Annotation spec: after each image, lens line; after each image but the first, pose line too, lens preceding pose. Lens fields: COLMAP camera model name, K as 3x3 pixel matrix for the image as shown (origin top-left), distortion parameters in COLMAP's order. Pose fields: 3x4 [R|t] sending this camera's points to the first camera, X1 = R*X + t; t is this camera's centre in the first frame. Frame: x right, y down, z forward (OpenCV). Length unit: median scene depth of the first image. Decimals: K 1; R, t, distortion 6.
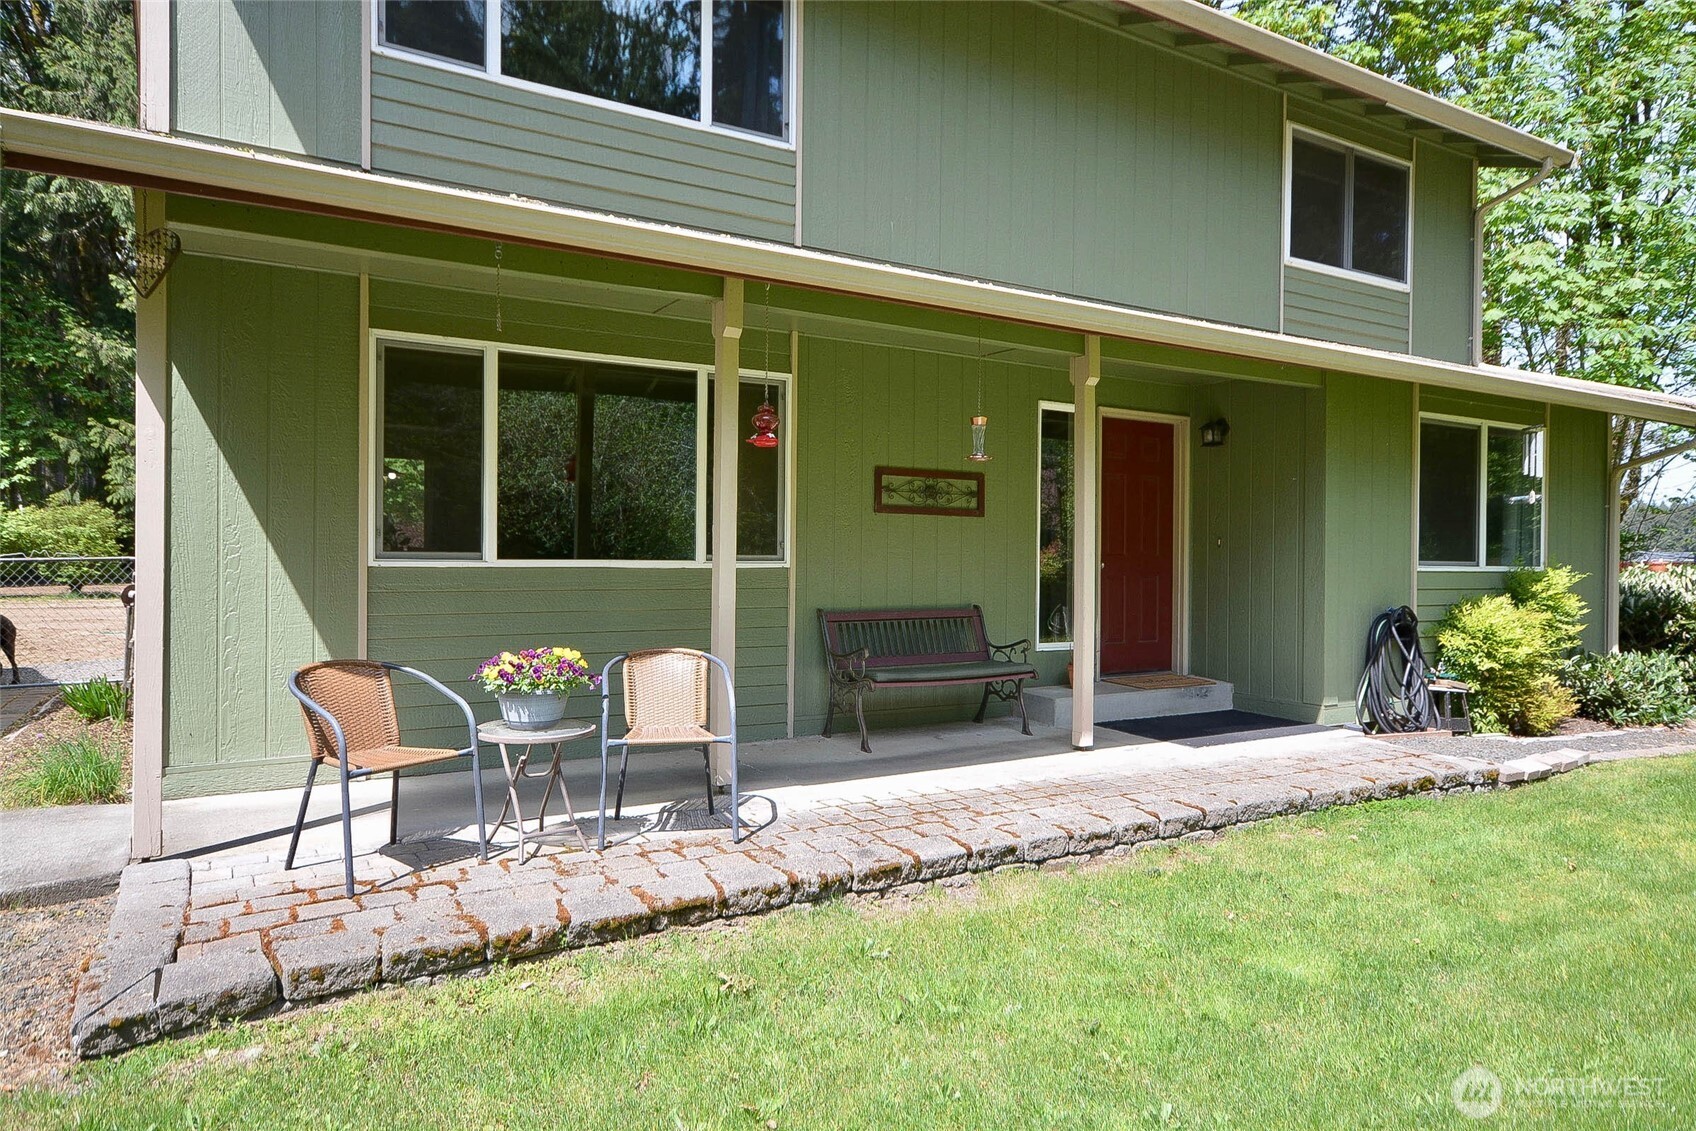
lens RADIAL K [[1118.7, 0, 848.0], [0, 1118.7, 565.5], [0, 0, 1]] dist [0.018860, 0.000851]
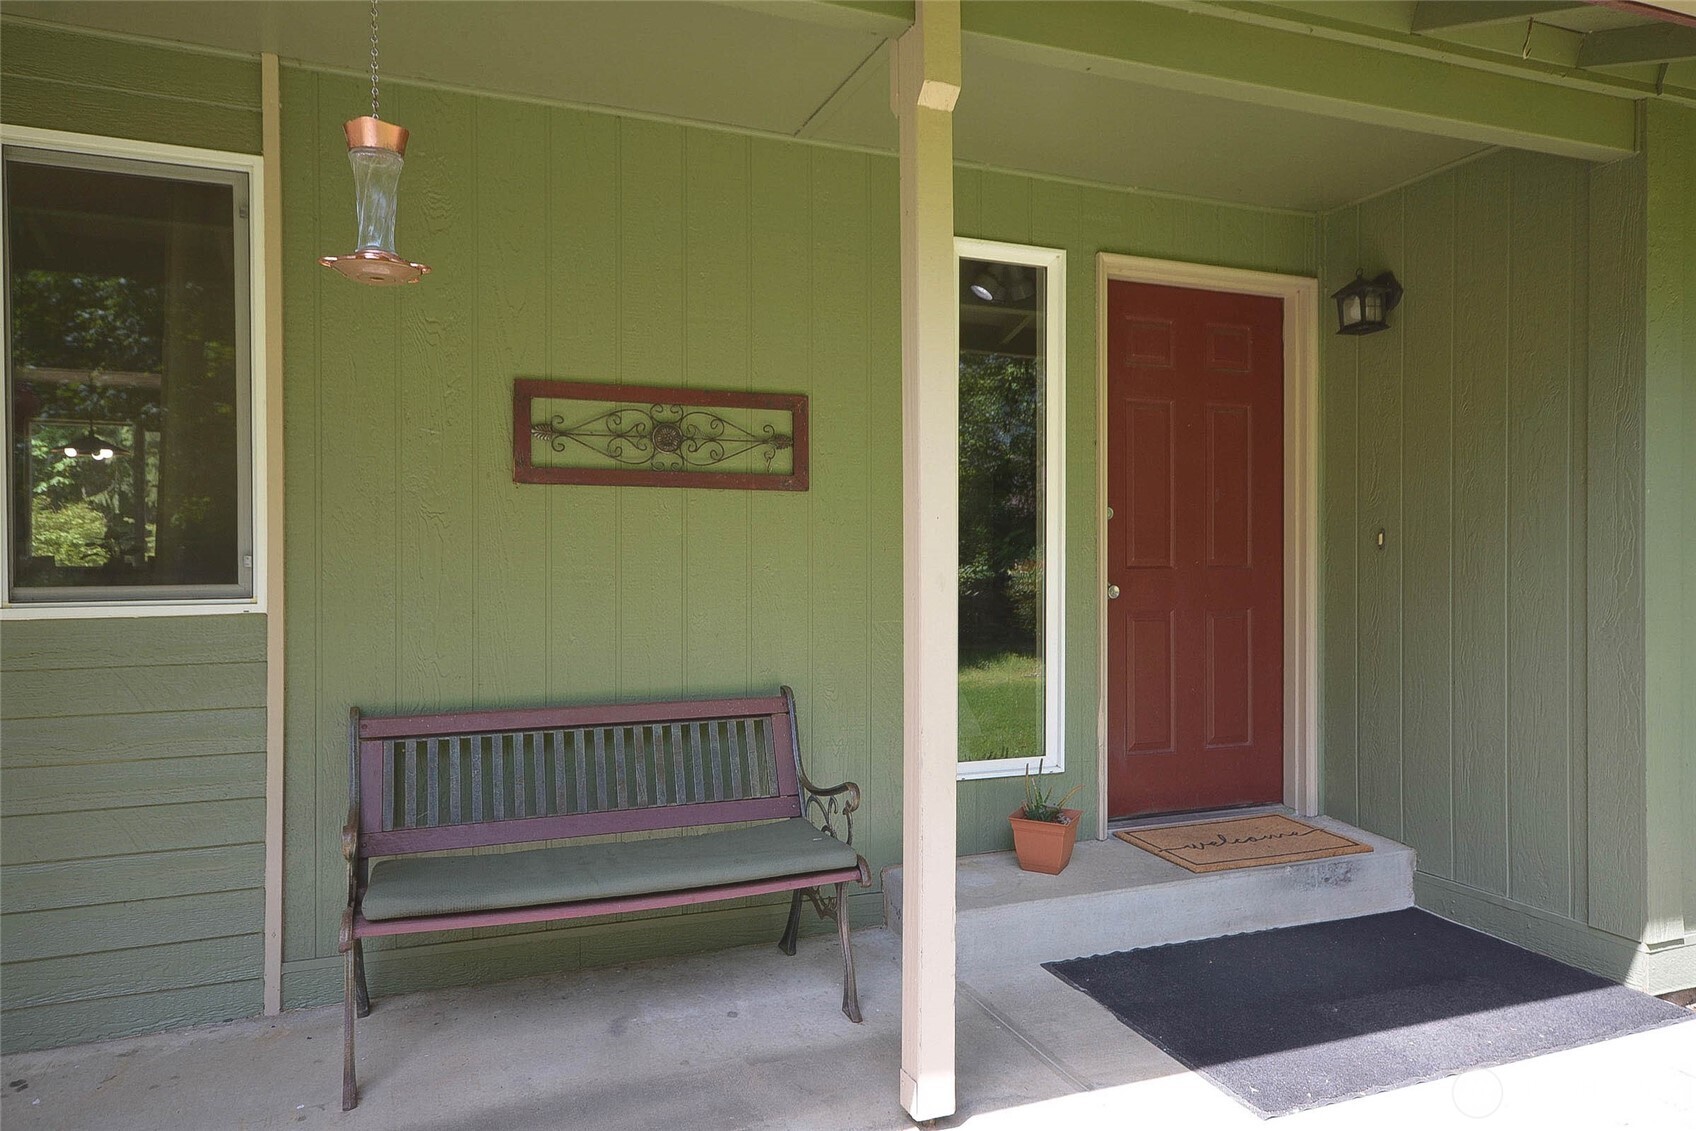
lens RADIAL K [[1118.7, 0, 848.0], [0, 1118.7, 565.5], [0, 0, 1]] dist [0.018860, 0.000851]
pose [[0.984258, -0.007024, -0.176598, 0.219466], [0.007686, 0.999966, 0.003064, -0.014654], [0.176570, -0.004373, 0.984278, 0.562216]]
